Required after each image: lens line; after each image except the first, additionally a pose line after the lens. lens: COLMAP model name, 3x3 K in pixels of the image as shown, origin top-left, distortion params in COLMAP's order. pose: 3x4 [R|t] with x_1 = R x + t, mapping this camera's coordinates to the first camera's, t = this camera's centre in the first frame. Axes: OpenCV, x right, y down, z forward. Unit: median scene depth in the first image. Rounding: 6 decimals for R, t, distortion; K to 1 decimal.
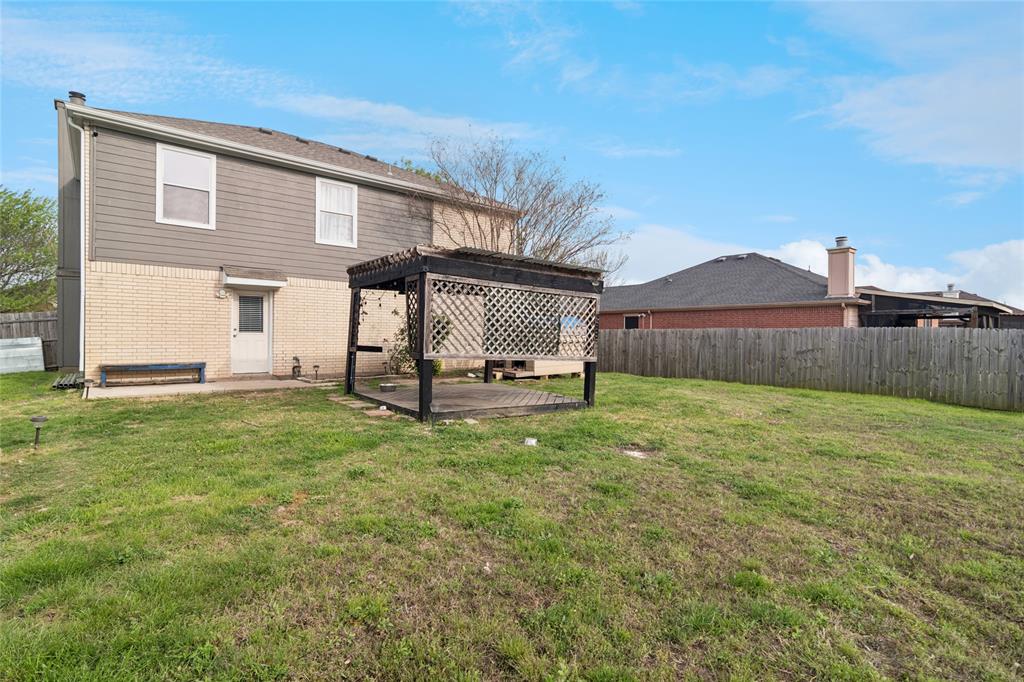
lens RADIAL K [[486.7, 0, 509.4], [0, 486.7, 339.5], [0, 0, 1]] dist [-0.001300, -0.000134]
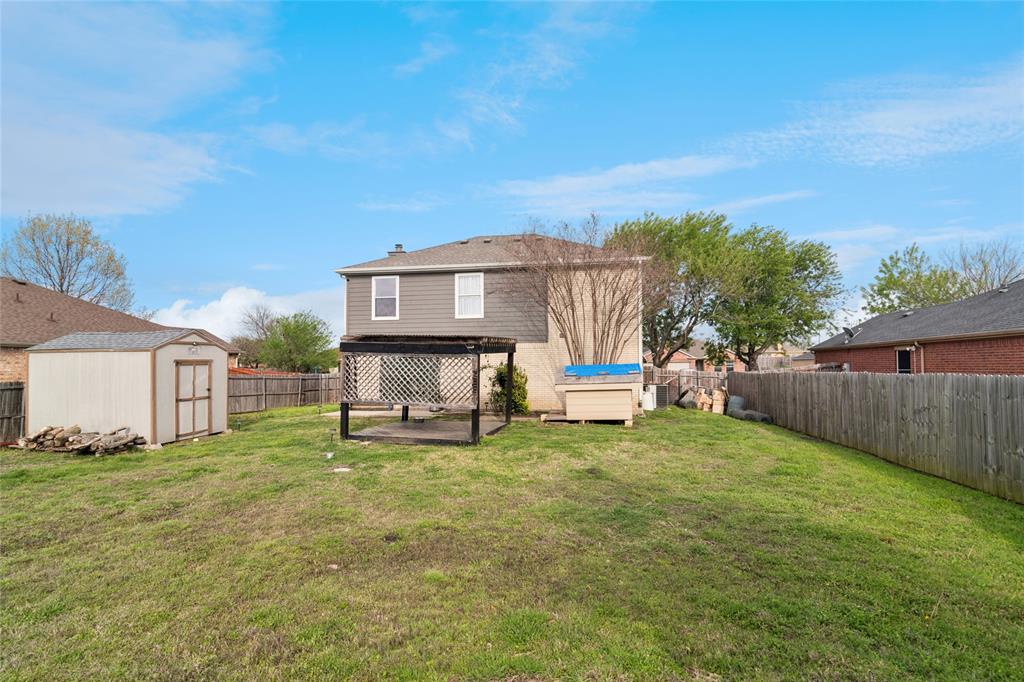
lens RADIAL K [[480.8, 0, 511.9], [0, 480.8, 368.4], [0, 0, 1]] dist [0.000558, 0.000171]
pose [[0.660338, -0.014153, -0.750835, 0.793671], [0.007120, 0.999895, -0.012586, -0.029783], [0.750935, 0.002964, 0.660370, 0.170041]]
